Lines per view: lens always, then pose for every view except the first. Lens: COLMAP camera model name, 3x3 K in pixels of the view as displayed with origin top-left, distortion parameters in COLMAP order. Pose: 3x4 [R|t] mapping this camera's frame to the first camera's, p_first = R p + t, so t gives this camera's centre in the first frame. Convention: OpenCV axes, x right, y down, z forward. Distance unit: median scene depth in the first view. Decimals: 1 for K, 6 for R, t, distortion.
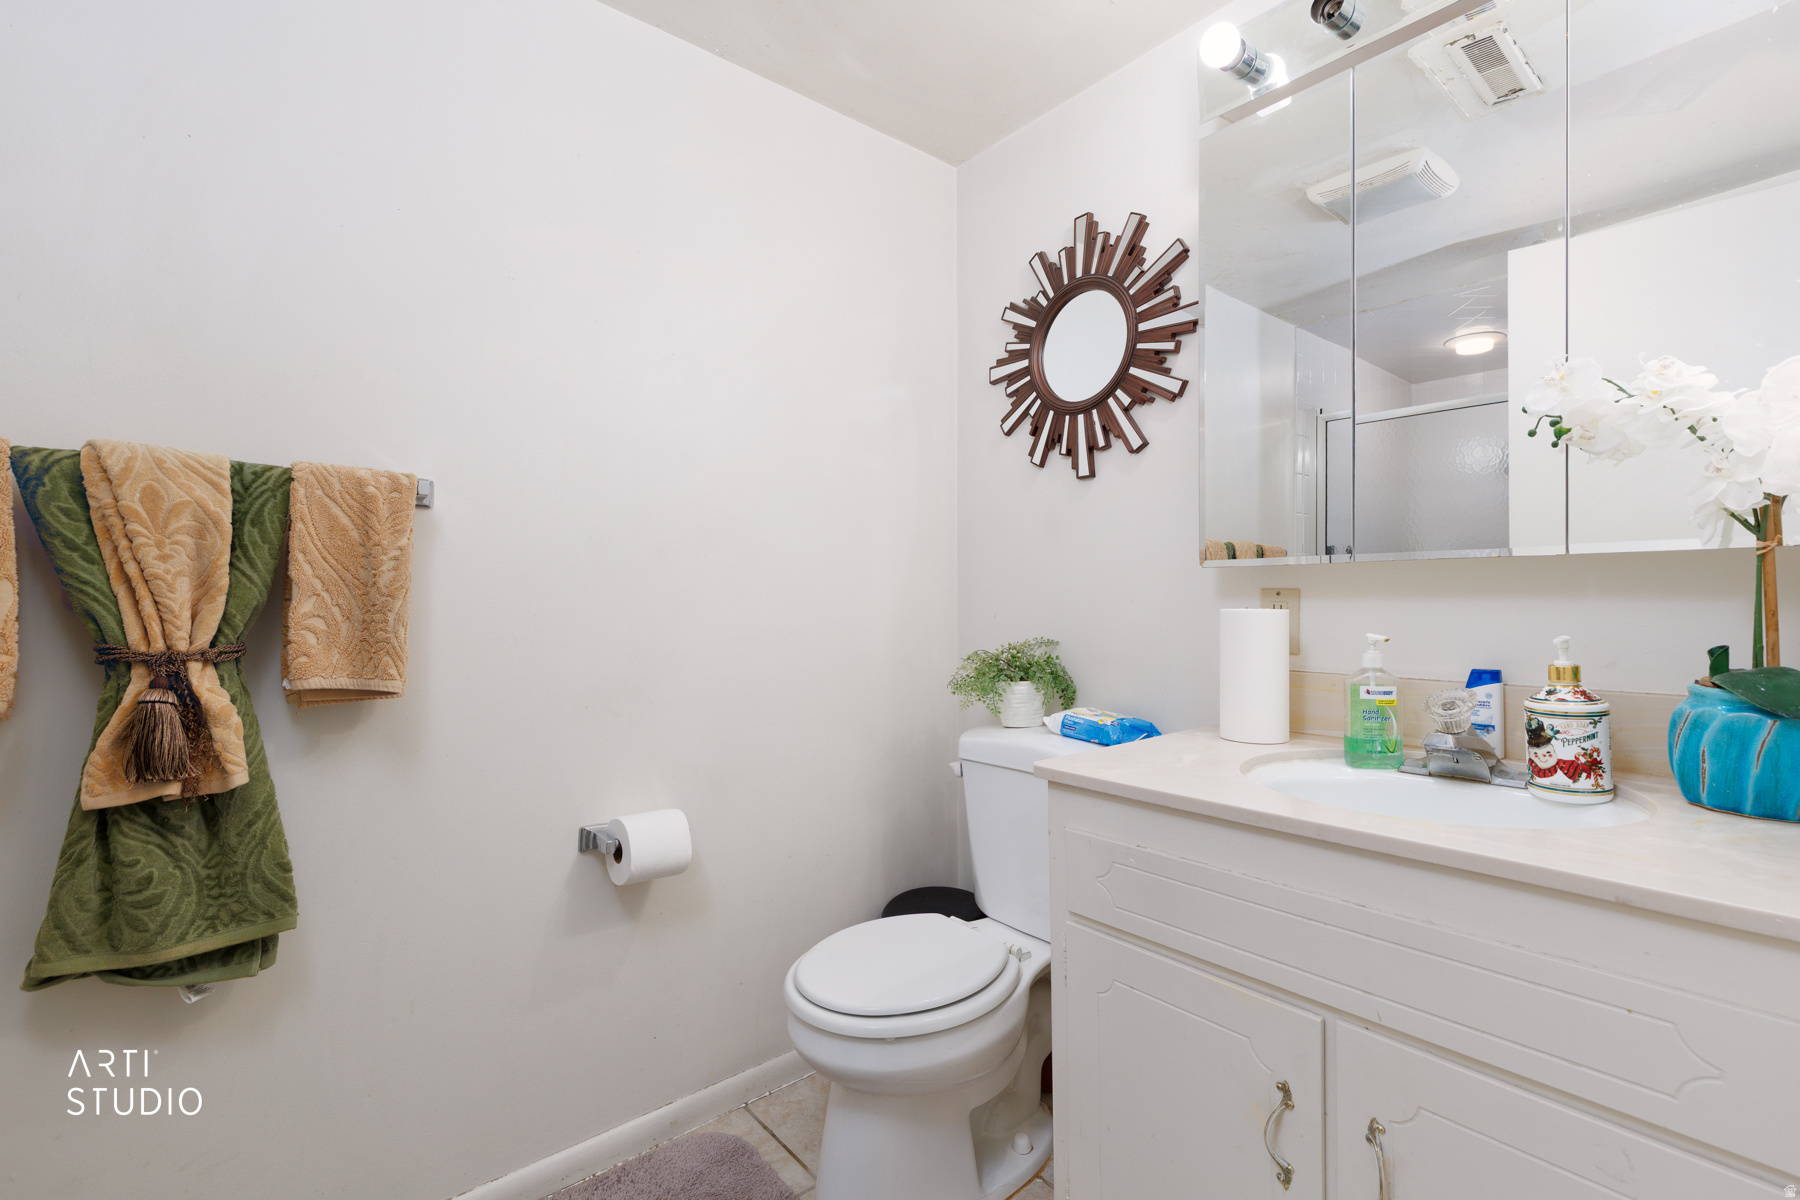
lens RADIAL K [[826.2, 0, 899.0], [0, 826.2, 595.0], [0, 0, 1]] dist [0.008521, -0.002276]
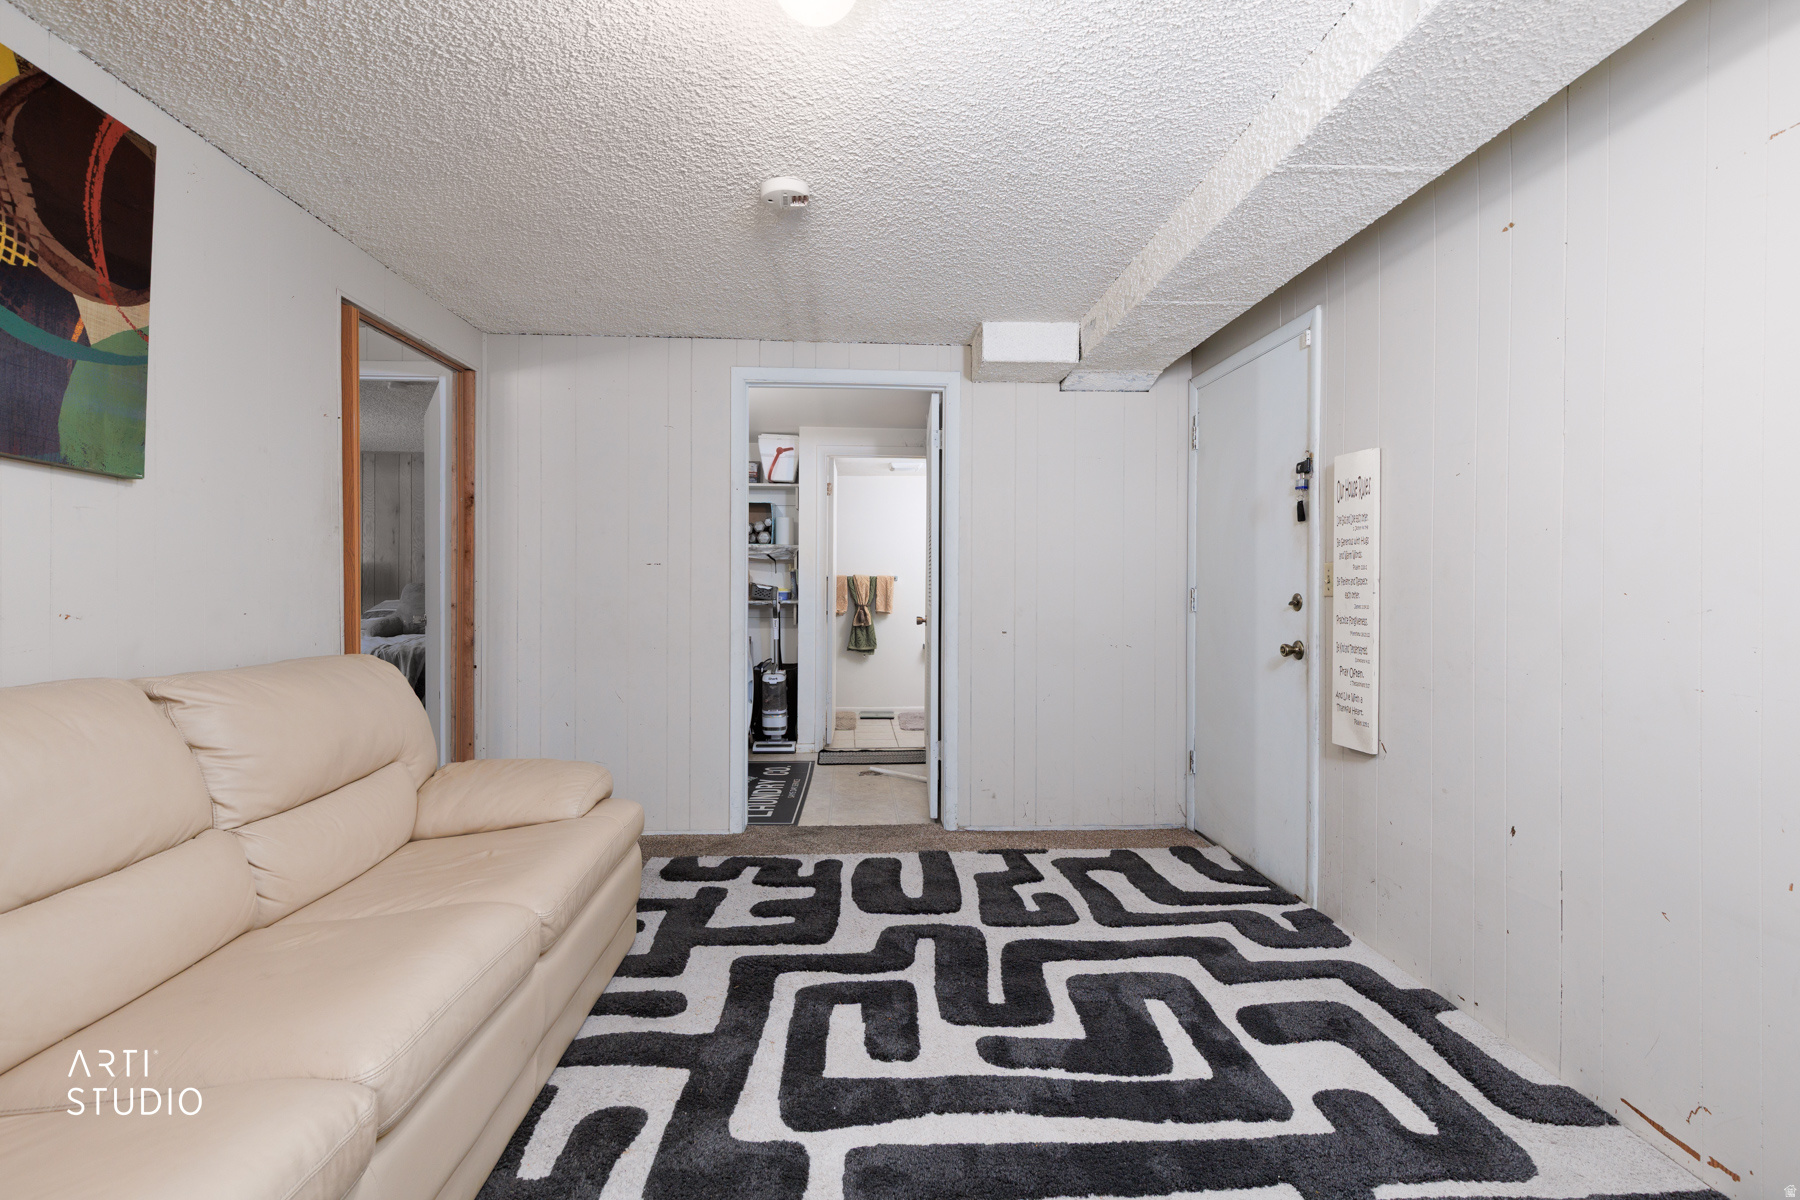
lens RADIAL K [[826.2, 0, 896.8], [0, 826.2, 596.4], [0, 0, 1]] dist [0.008521, -0.002276]
pose [[0.801151, 0.013109, -0.598319, 3.381973], [-0.011014, 0.999914, 0.007159, -0.052195], [0.598361, 0.000854, 0.801226, -4.234546]]
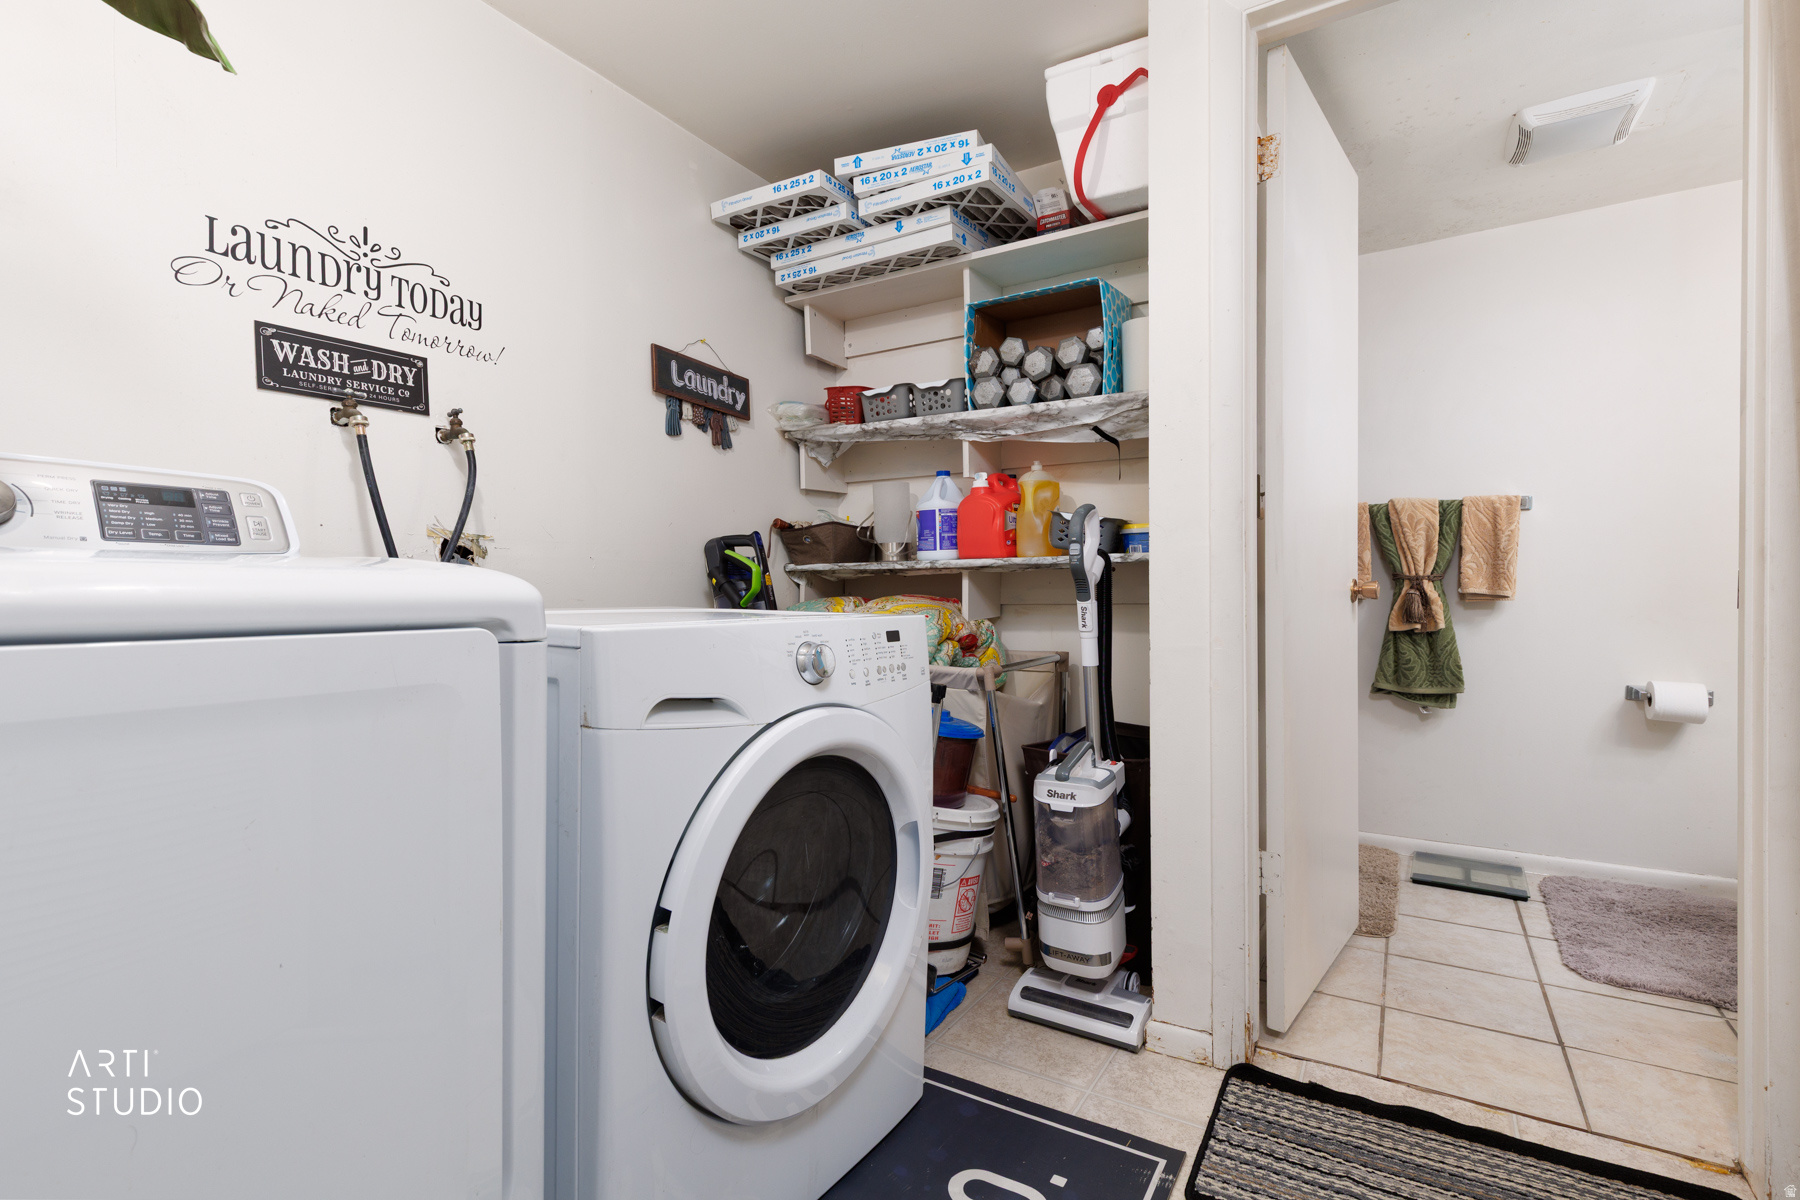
lens RADIAL K [[826.2, 0, 890.1], [0, 826.2, 596.7], [0, 0, 1]] dist [0.008521, -0.002276]
pose [[0.302573, 0.007358, -0.953098, 1.098044], [0.001125, 0.999967, 0.008077, 0.109066], [0.953126, -0.003516, 0.302555, -1.357962]]
